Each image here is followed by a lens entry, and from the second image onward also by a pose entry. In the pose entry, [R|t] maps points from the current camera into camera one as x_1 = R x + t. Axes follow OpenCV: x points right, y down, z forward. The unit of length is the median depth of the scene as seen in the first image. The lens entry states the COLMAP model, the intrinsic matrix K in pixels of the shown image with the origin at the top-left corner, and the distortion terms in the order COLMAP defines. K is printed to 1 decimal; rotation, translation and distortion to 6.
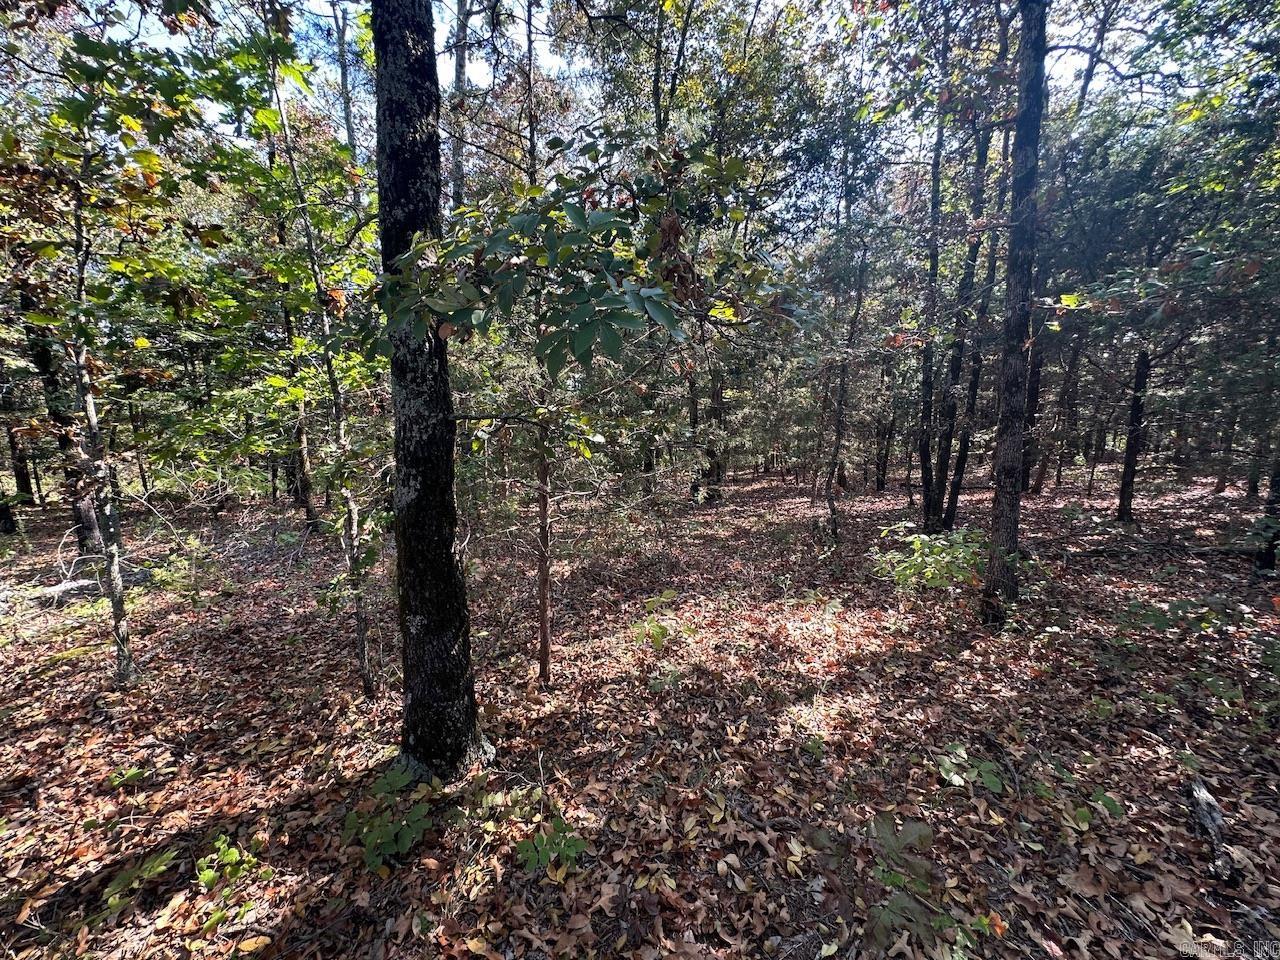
lens RADIAL K [[510.4, 0, 640.0], [0, 510.4, 480.0], [0, 0, 1]] dist [-0.002456, 0.000221]
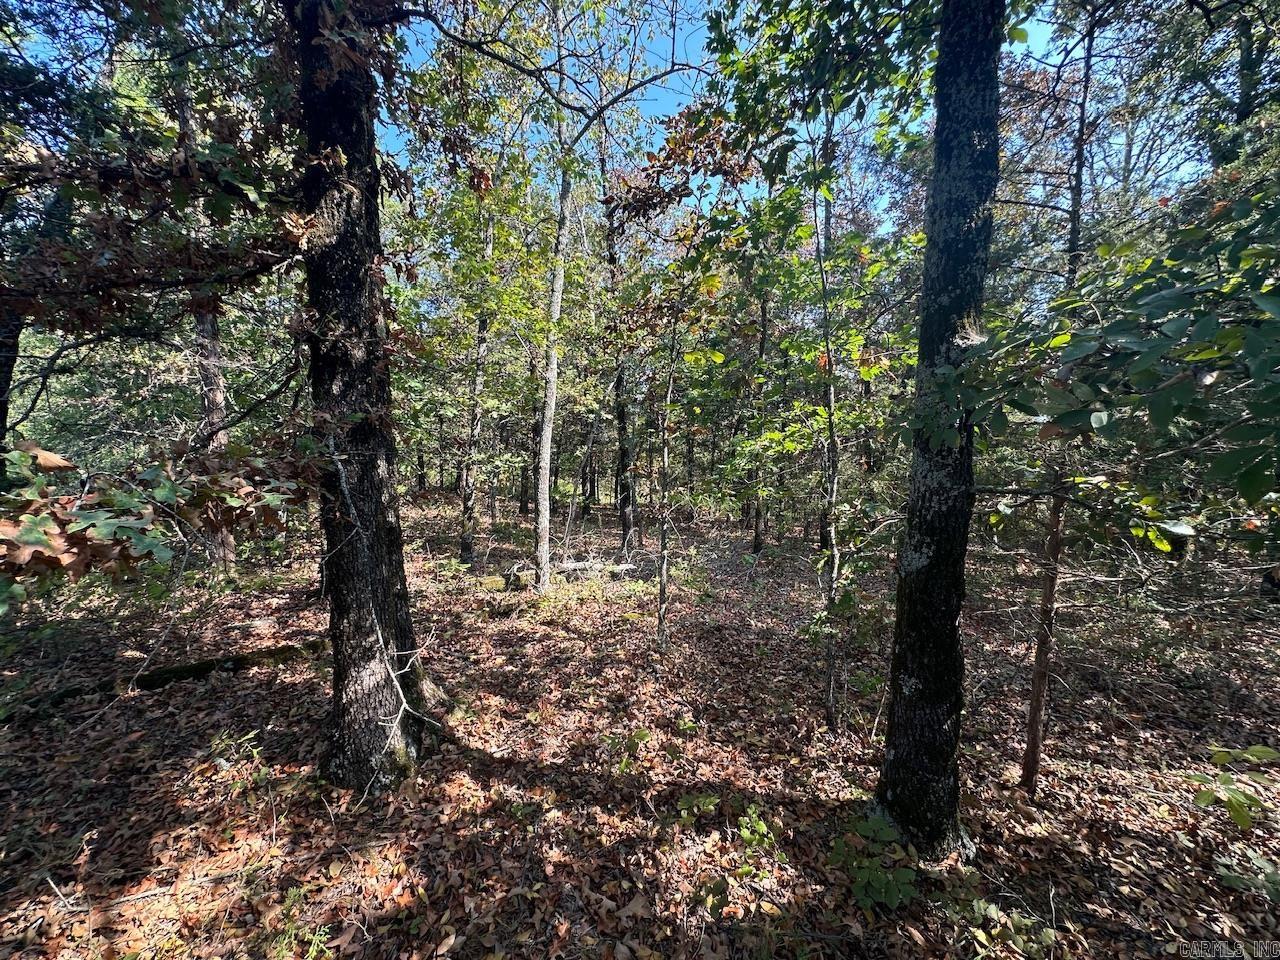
lens RADIAL K [[510.4, 0, 640.0], [0, 510.4, 480.0], [0, 0, 1]] dist [-0.002456, 0.000221]
pose [[0.713635, 0.066689, -0.697337, -0.113835], [-0.111658, 0.993560, -0.019249, -0.040692], [0.691562, 0.091600, 0.716485, -0.123889]]
